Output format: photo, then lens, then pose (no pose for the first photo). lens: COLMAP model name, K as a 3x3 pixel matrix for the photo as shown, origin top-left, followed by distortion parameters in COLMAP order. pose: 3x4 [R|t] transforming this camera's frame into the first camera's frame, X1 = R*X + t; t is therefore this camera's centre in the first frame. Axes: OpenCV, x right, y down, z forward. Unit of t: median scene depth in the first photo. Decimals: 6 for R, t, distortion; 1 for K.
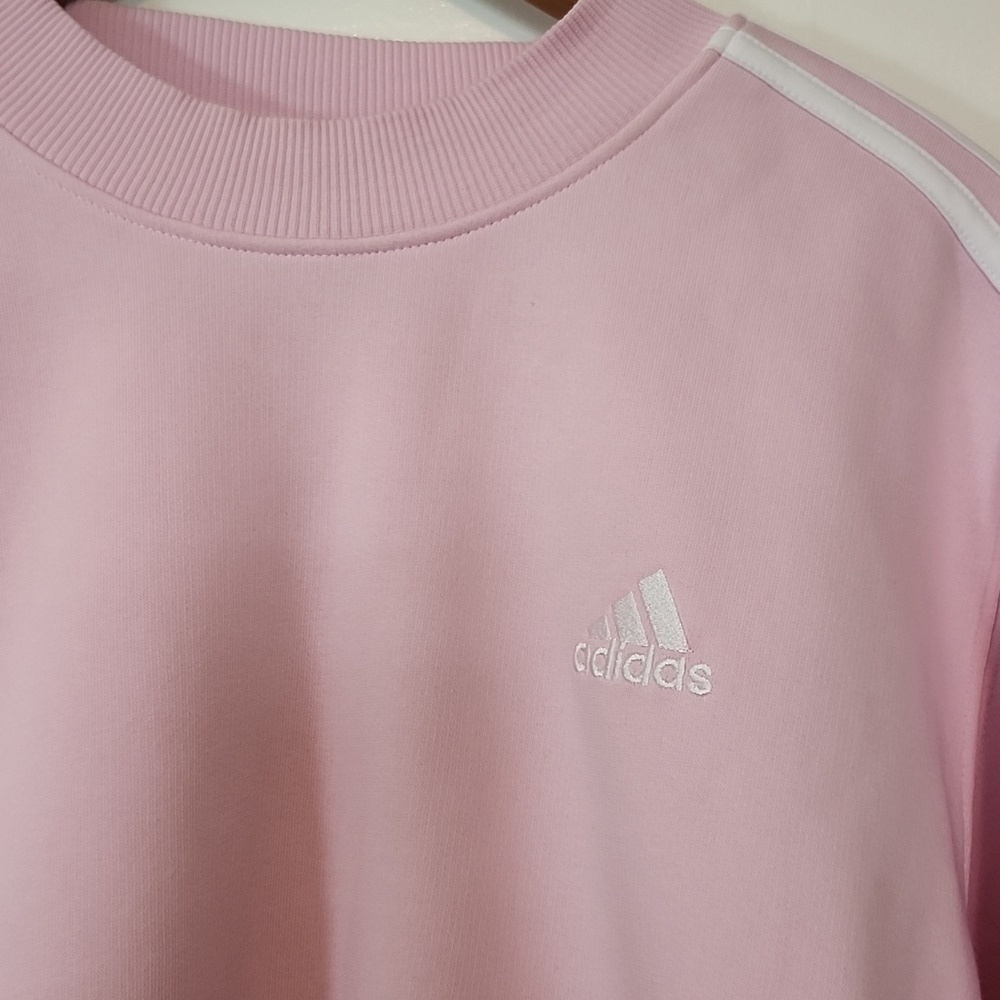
lens RADIAL K [[1467.0, 0, 519.6], [0, 1467.0, 503.7], [0, 0, 1]] dist [0.170081, -0.433065]
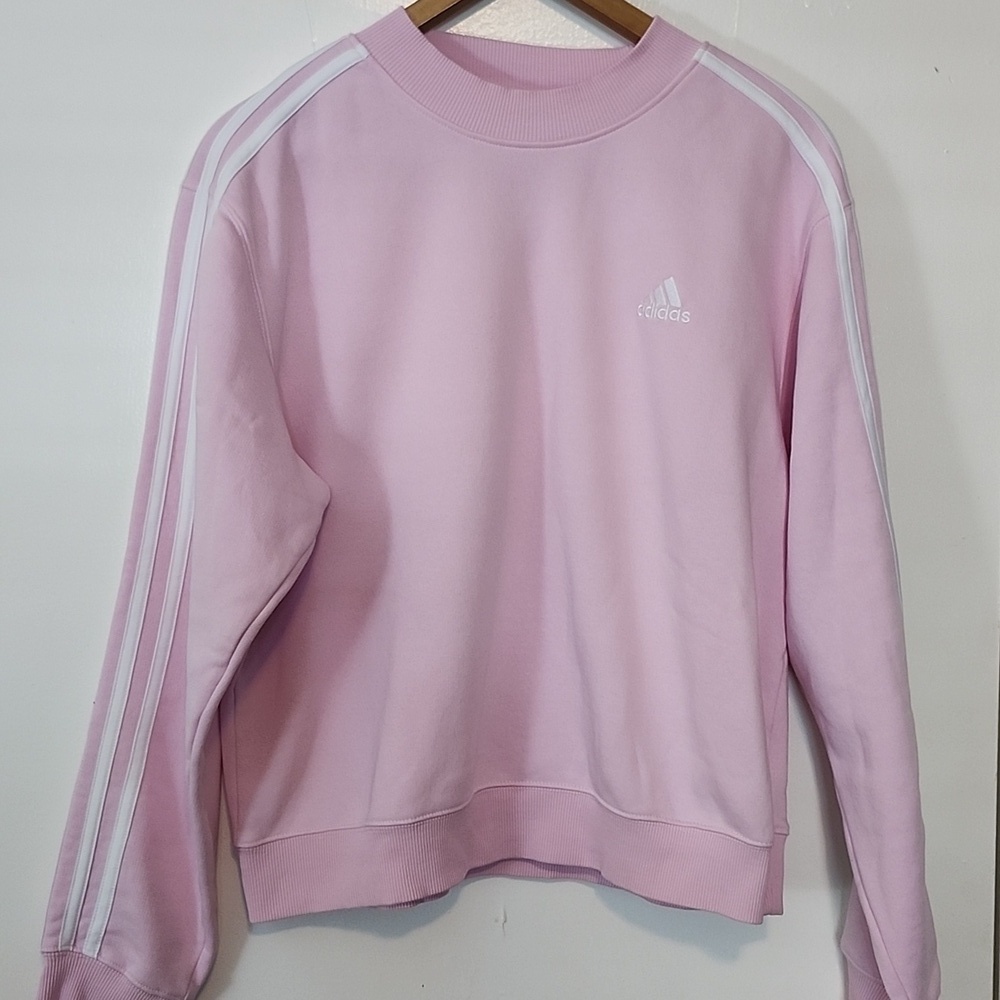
lens RADIAL K [[1467.0, 0, 519.6], [0, 1467.0, 503.7], [0, 0, 1]] dist [0.170081, -0.433065]
pose [[0.999027, -0.007759, 0.043414, -0.277591], [-0.001237, 0.979084, 0.203451, -0.088648], [-0.044085, -0.203306, 0.978122, -1.566675]]
